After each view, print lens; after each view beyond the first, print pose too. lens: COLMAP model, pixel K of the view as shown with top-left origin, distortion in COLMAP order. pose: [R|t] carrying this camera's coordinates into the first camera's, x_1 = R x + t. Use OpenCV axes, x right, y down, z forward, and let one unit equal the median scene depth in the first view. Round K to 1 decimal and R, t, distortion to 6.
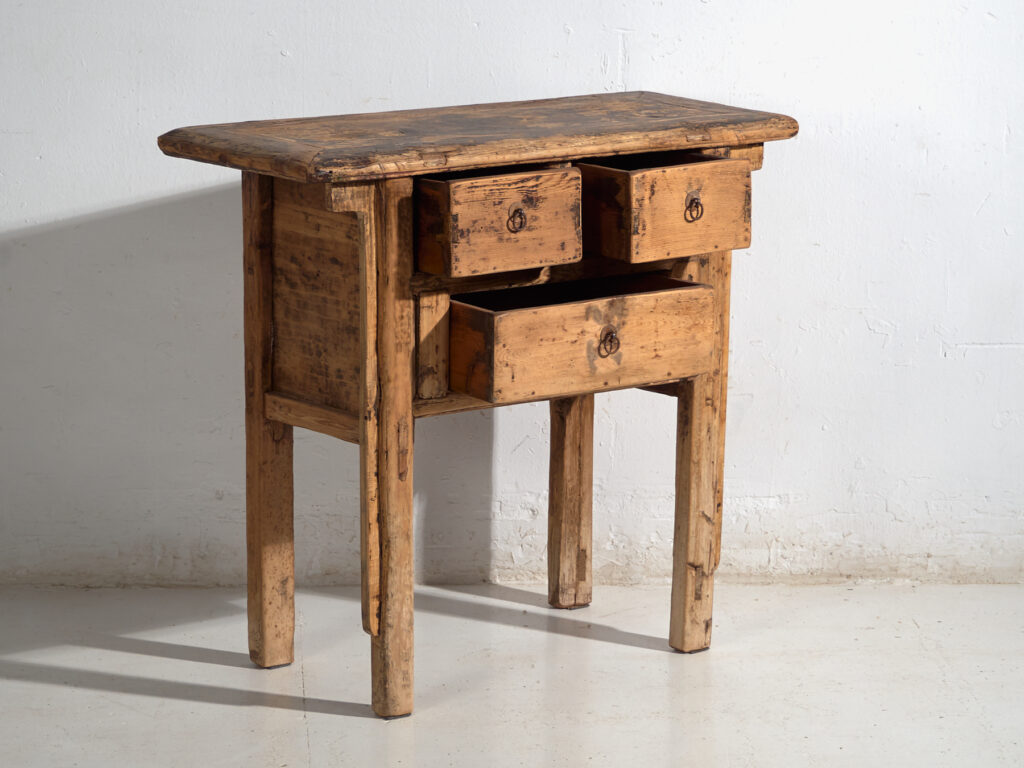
lens RADIAL K [[2534.8, 0, 512.0], [0, 2534.8, 384.0], [0, 0, 1]] dist [-0.033714, 0.120713]
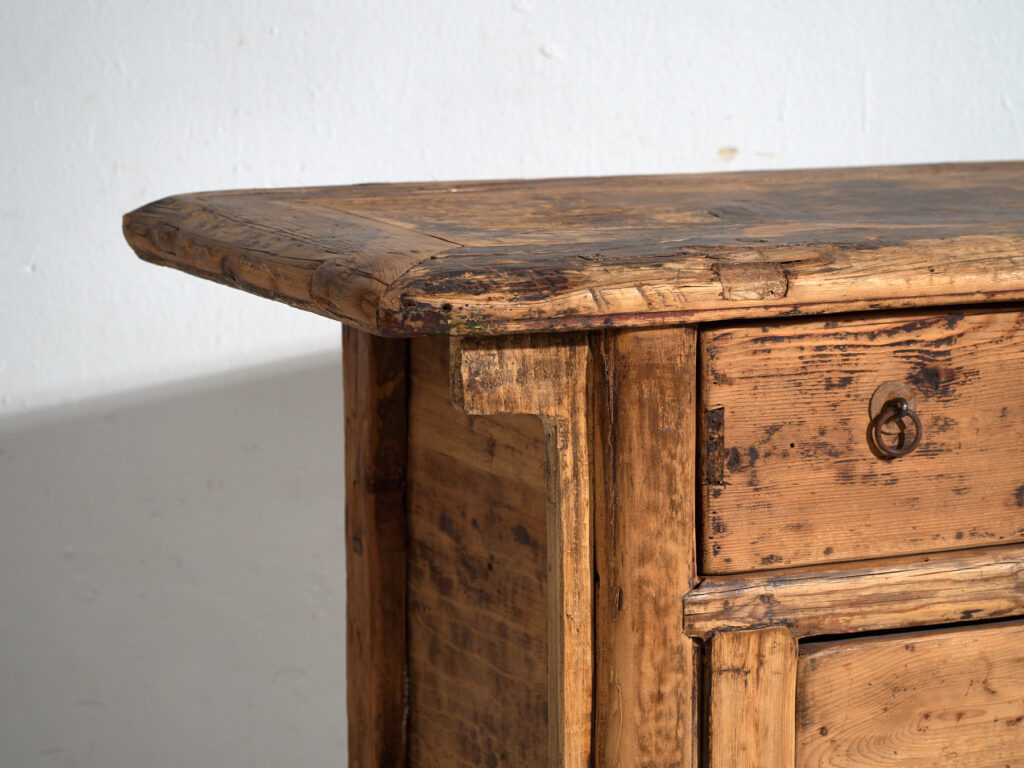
lens RADIAL K [[3297.8, 0, 512.0], [0, 3297.8, 384.0], [0, 0, 1]] dist [-0.211233, -1.706496]
pose [[0.975917, 0.028472, -0.216277, 0.039339], [-0.042391, 0.997298, -0.059993, -0.042081], [0.213984, 0.067716, 0.974487, 0.510319]]
